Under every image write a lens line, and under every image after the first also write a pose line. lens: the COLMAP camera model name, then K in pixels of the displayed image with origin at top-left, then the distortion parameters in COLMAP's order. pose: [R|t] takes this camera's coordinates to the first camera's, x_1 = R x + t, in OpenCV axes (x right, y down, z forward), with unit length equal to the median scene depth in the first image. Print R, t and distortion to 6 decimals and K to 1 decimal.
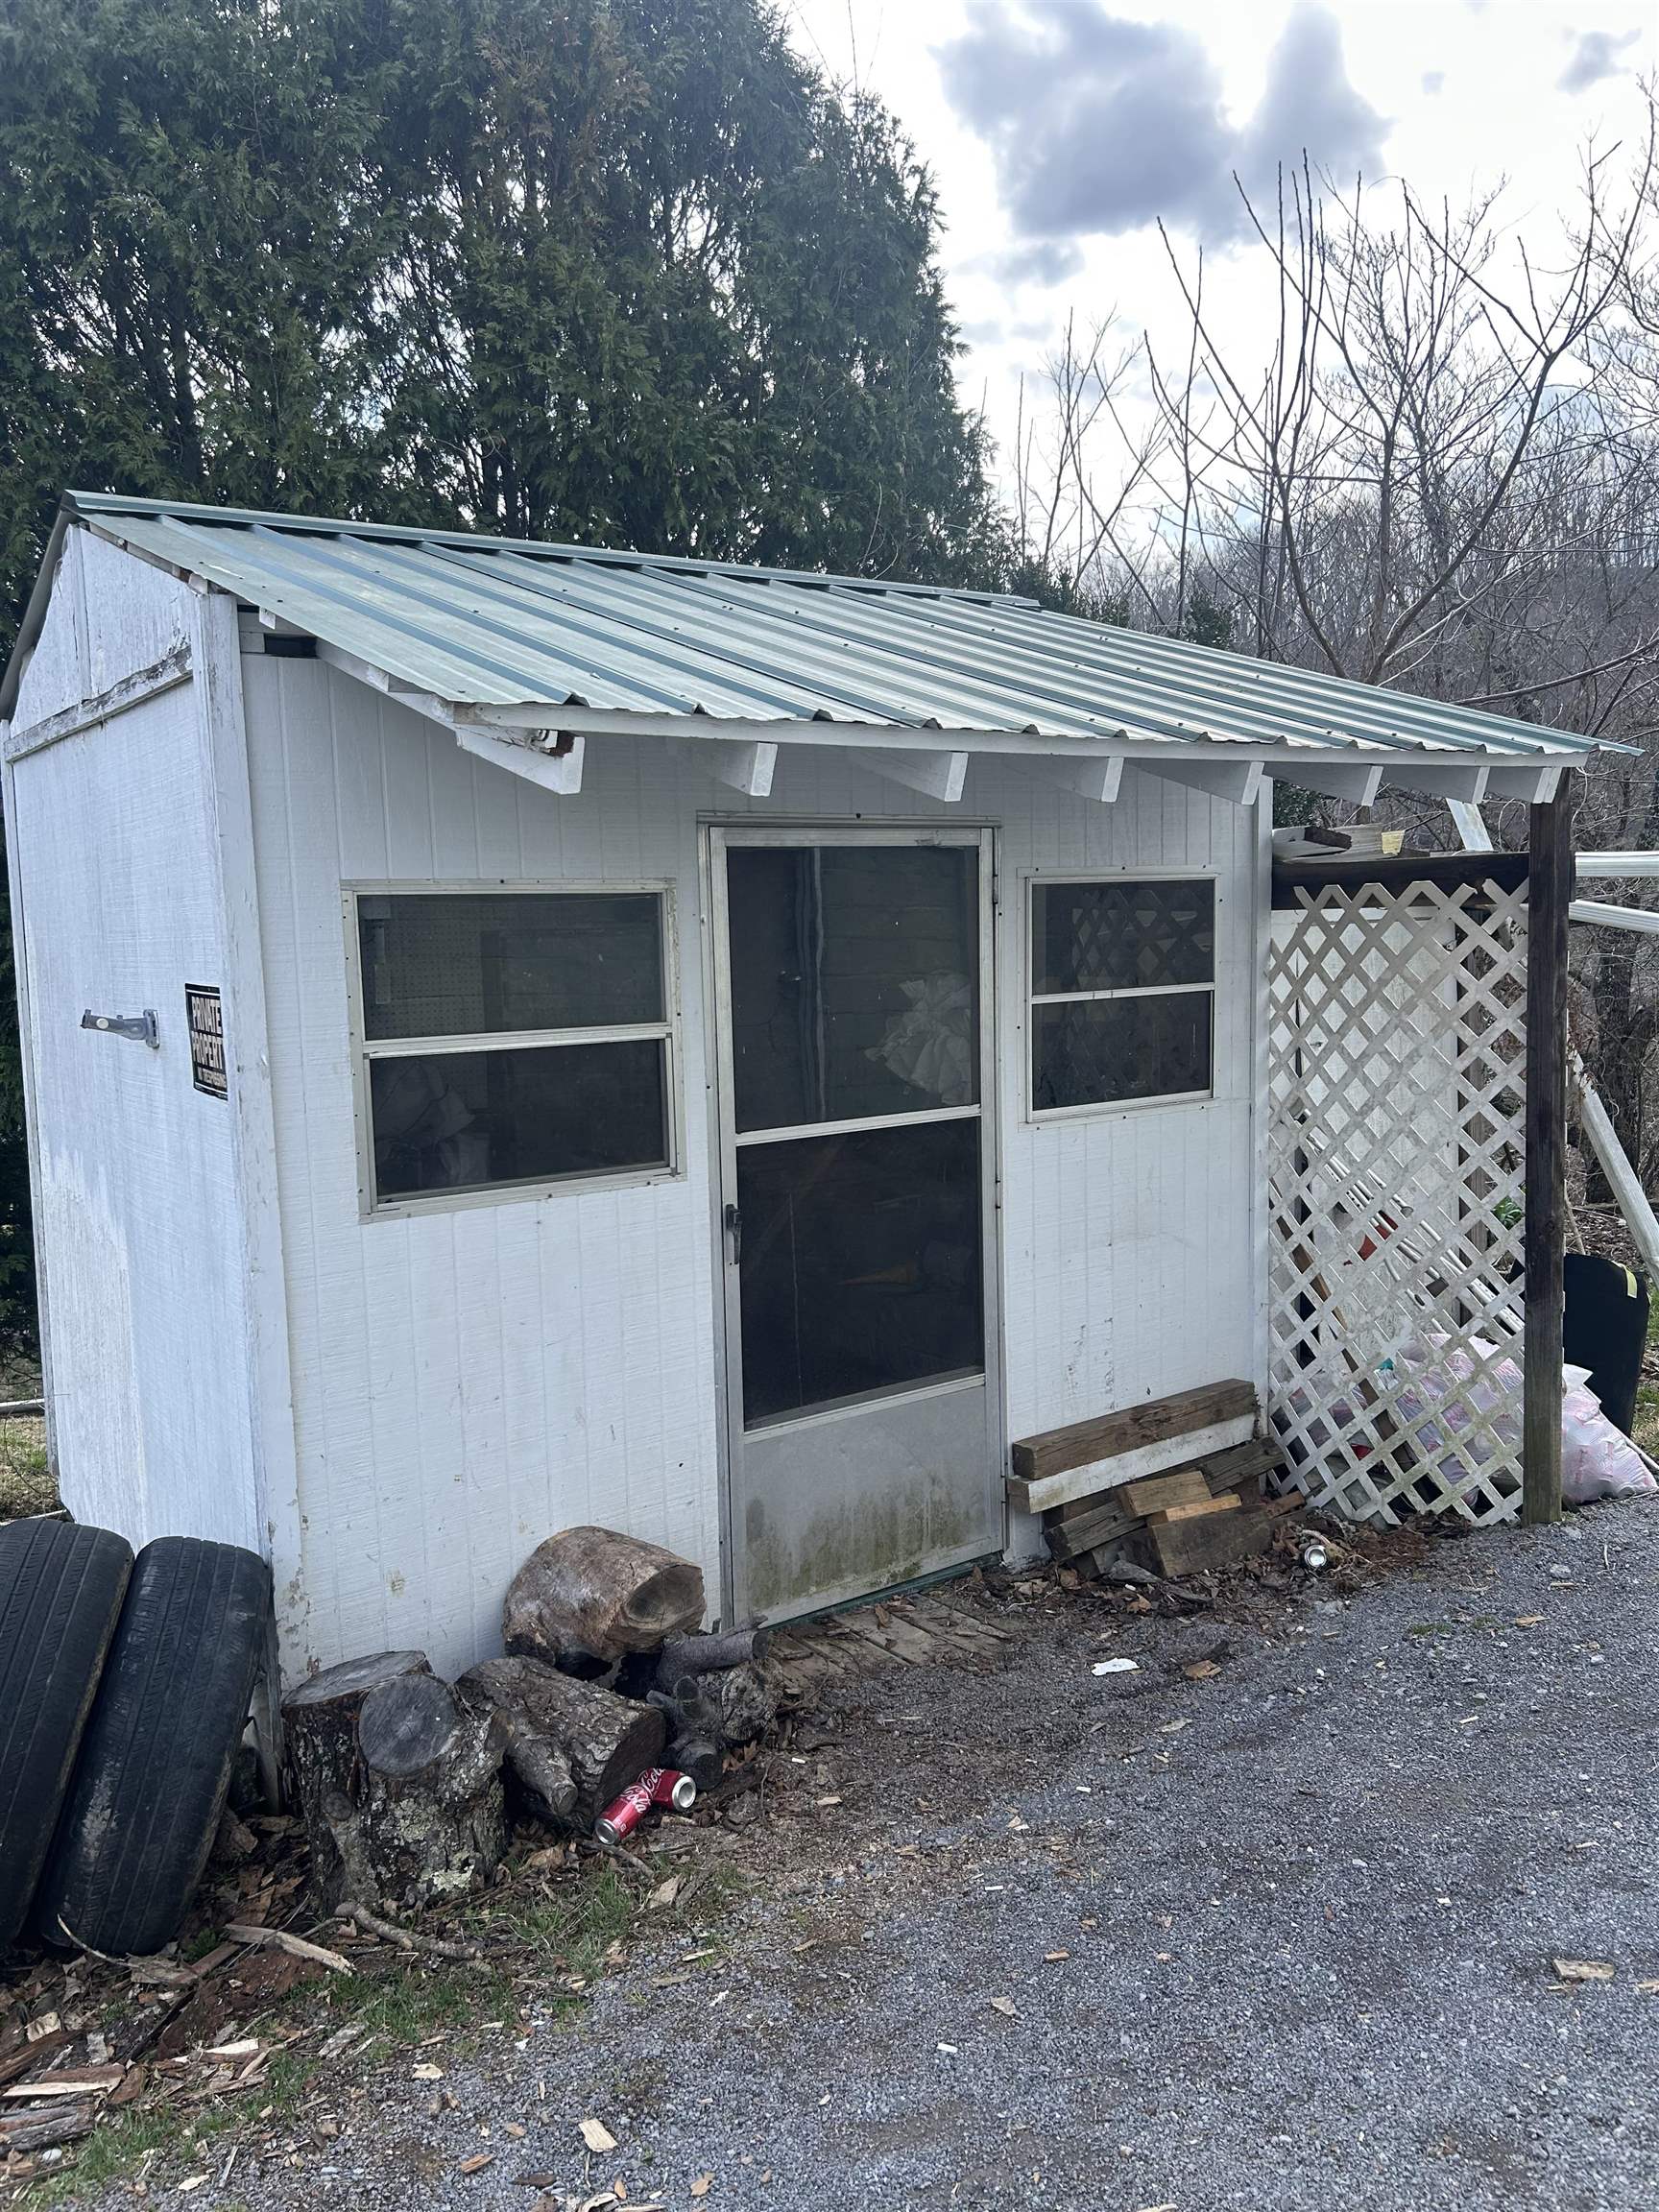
lens RADIAL K [[1663.4, 0, 829.5], [0, 1663.4, 1103.8], [0, 0, 1]] dist [0.000406, -0.000118]
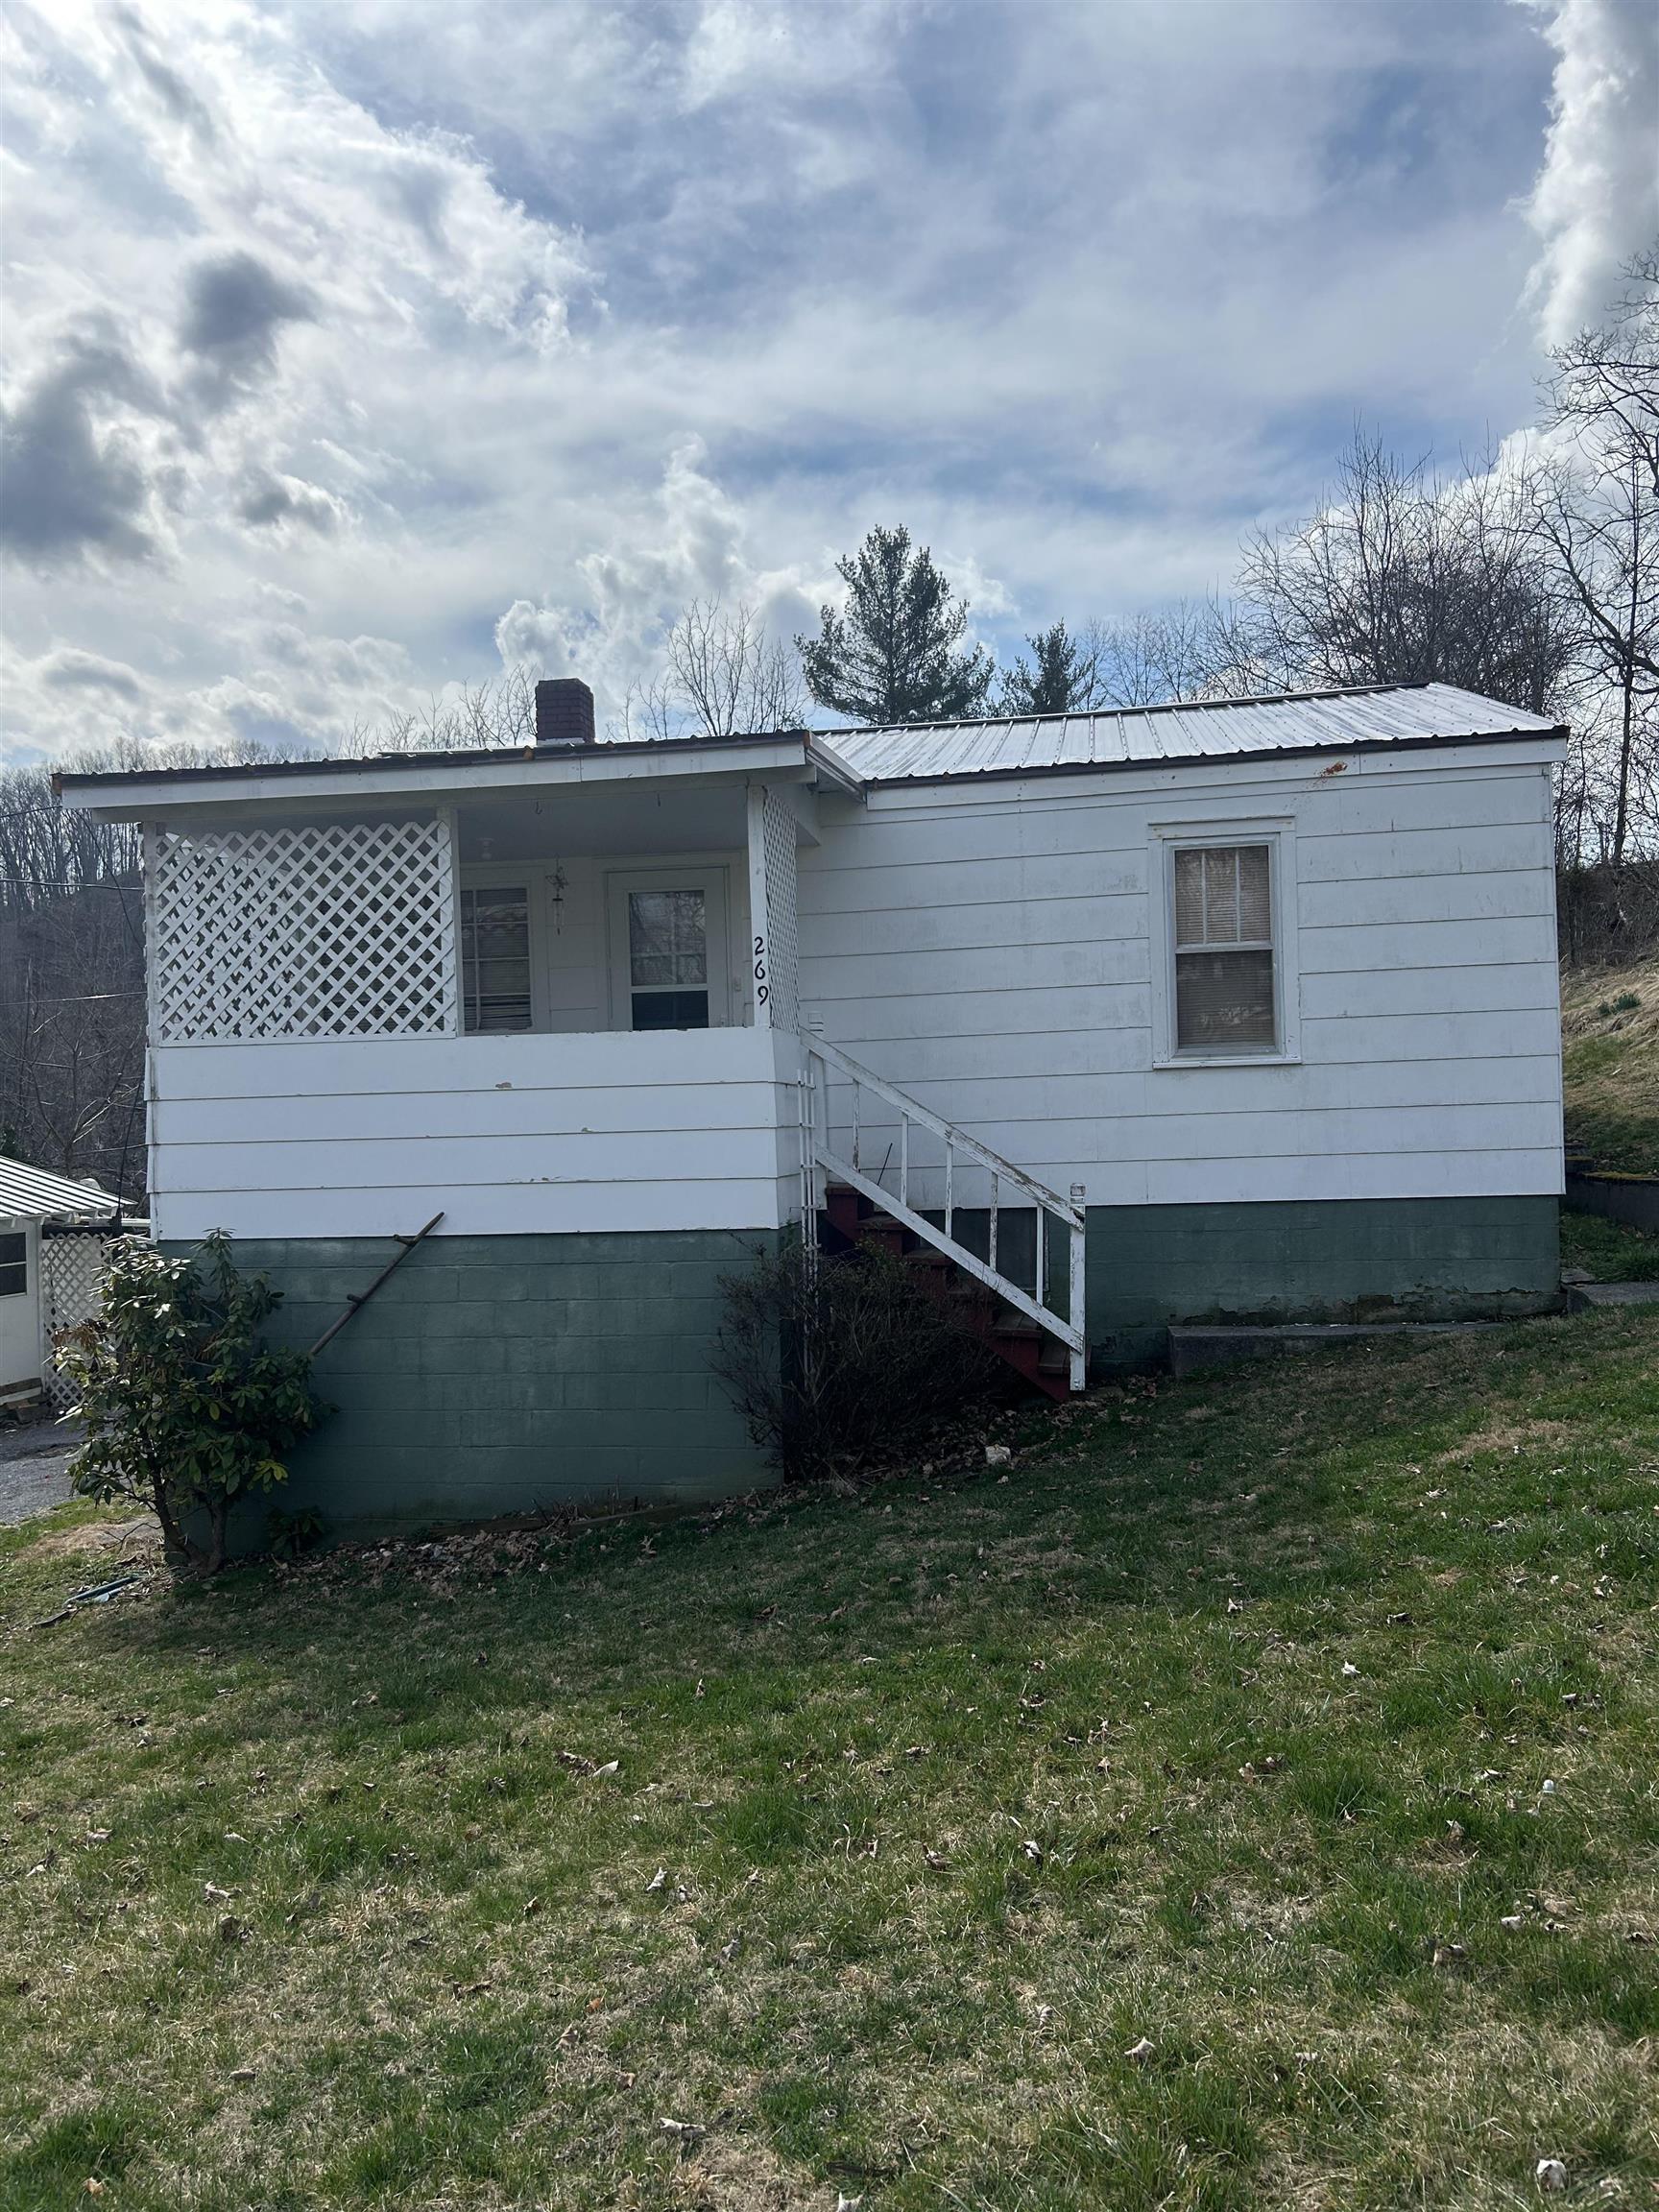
lens RADIAL K [[1663.4, 0, 829.1], [0, 1663.4, 1106.8], [0, 0, 1]] dist [0.000406, -0.000118]
pose [[0.746942, 0.012776, 0.664766, -0.846042], [0.078864, 0.991055, -0.107660, 0.116058], [-0.660195, 0.132842, 0.739253, -2.775383]]
